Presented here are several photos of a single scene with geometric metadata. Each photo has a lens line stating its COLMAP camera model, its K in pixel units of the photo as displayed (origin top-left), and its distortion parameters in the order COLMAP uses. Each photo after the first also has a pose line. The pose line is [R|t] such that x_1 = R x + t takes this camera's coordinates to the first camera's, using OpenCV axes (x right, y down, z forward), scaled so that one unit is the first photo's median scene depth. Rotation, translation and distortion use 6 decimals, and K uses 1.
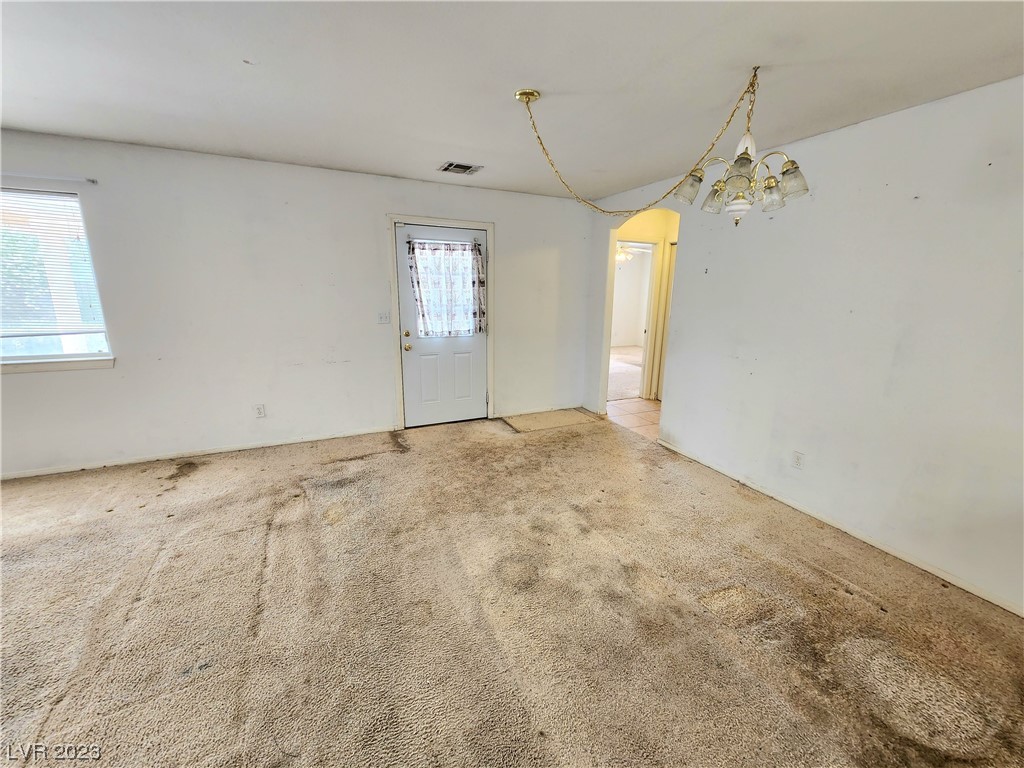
lens RADIAL K [[417.8, 0, 525.2], [0, 417.8, 381.2], [0, 0, 1]] dist [0.000447, -0.000144]
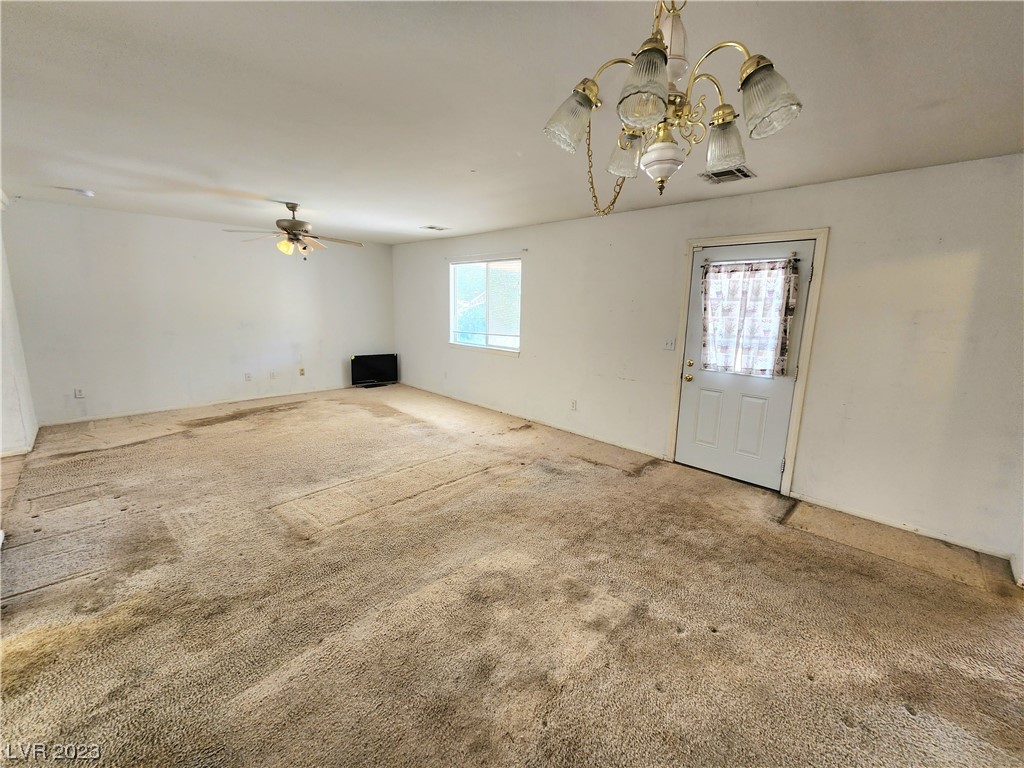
lens RADIAL K [[417.8, 0, 525.2], [0, 417.8, 381.2], [0, 0, 1]] dist [0.000447, -0.000144]
pose [[0.344957, 0.163265, -0.924310, 0.518092], [-0.230602, 0.969315, 0.085153, -0.078268], [0.909850, 0.183774, 0.372021, 0.366578]]
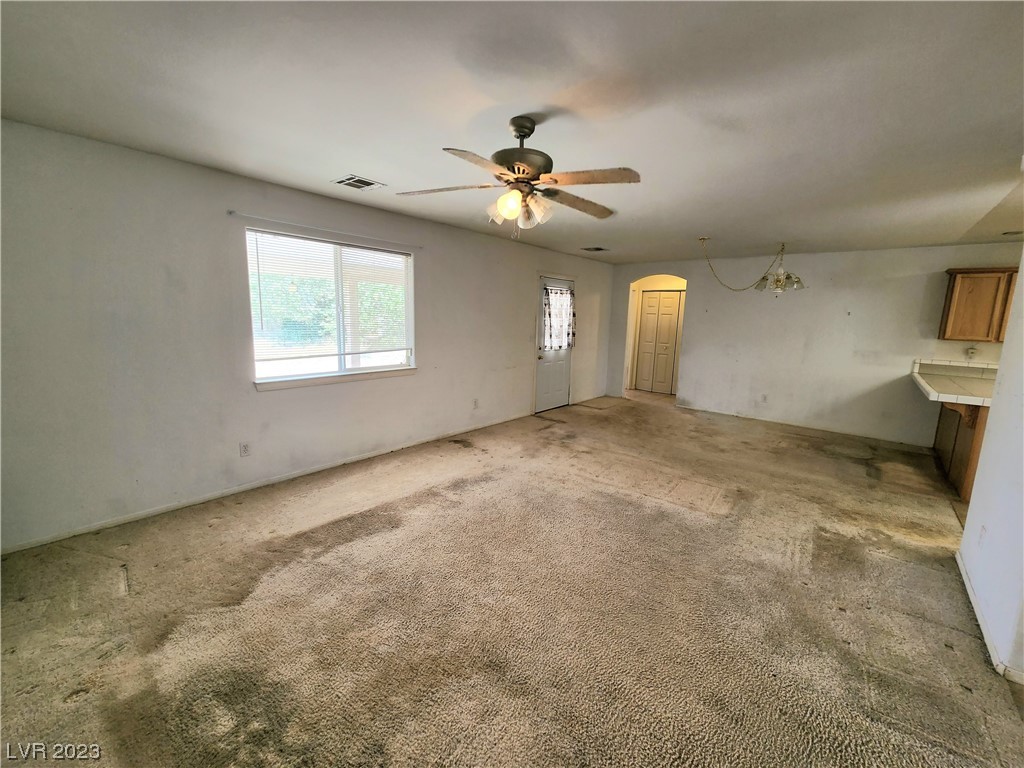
lens RADIAL K [[417.8, 0, 525.2], [0, 417.8, 381.2], [0, 0, 1]] dist [0.000447, -0.000144]
pose [[0.906004, -0.056718, 0.419452, -1.087257], [0.080903, 0.995916, -0.040081, 0.067314], [-0.415465, 0.070248, 0.906892, -0.363996]]
